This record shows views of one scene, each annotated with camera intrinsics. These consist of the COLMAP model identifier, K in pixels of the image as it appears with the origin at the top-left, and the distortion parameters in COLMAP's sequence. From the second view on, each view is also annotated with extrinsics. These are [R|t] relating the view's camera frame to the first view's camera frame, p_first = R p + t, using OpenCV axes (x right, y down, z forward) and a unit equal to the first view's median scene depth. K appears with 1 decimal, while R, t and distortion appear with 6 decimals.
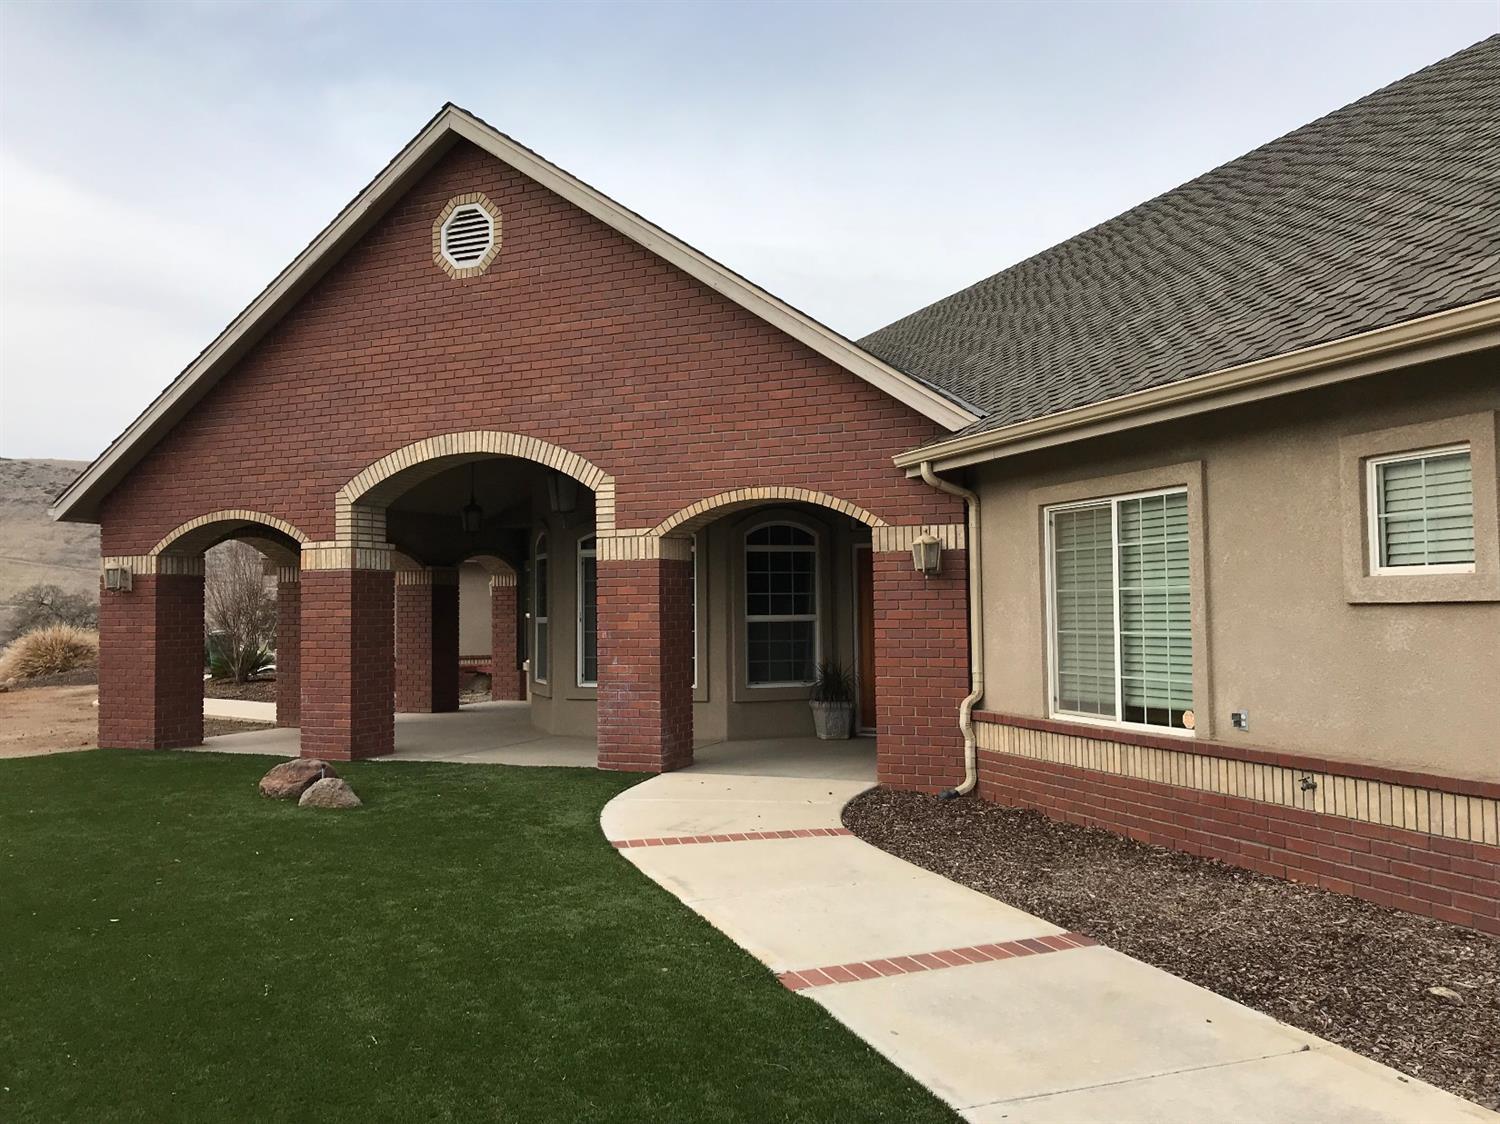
lens RADIAL K [[1217.1, 0, 746.4], [0, 1217.1, 563.3], [0, 0, 1]] dist [0.040612, -0.045381]
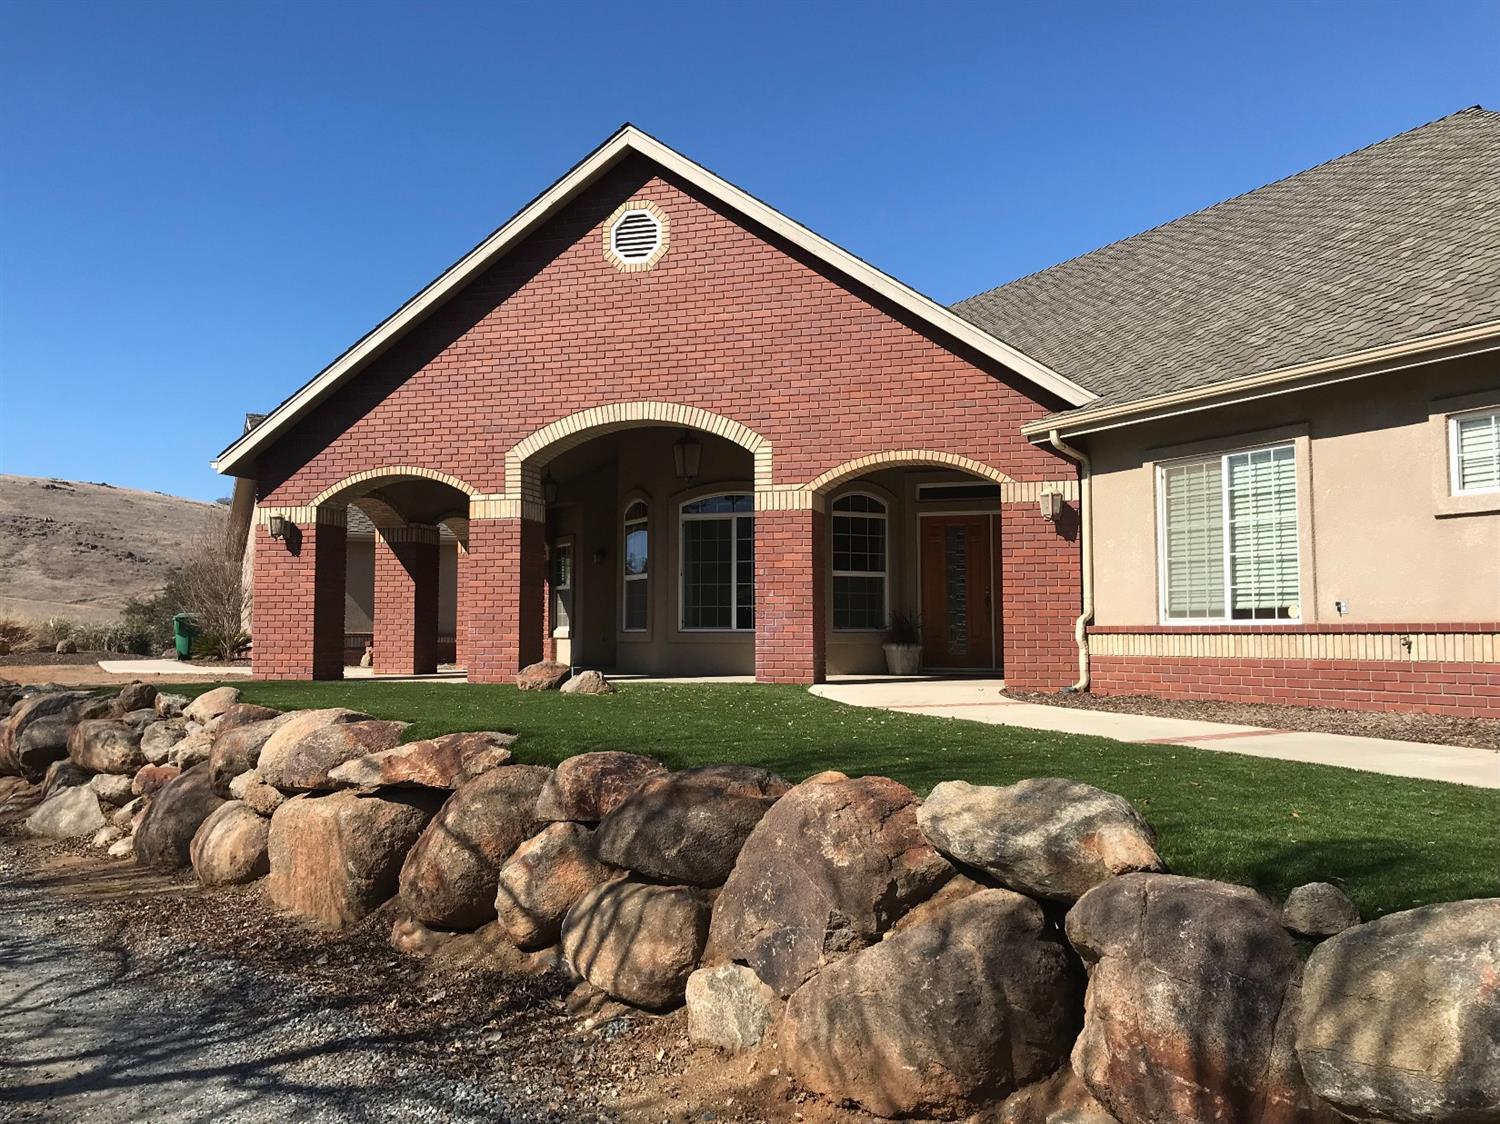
lens RADIAL K [[1217.1, 0, 746.4], [0, 1217.1, 563.3], [0, 0, 1]] dist [0.040612, -0.045381]
pose [[0.990547, 0.017723, 0.136024, -0.294369], [-0.014925, 0.999656, -0.021566, 0.075884], [-0.136360, 0.019332, 0.990471, -0.187664]]
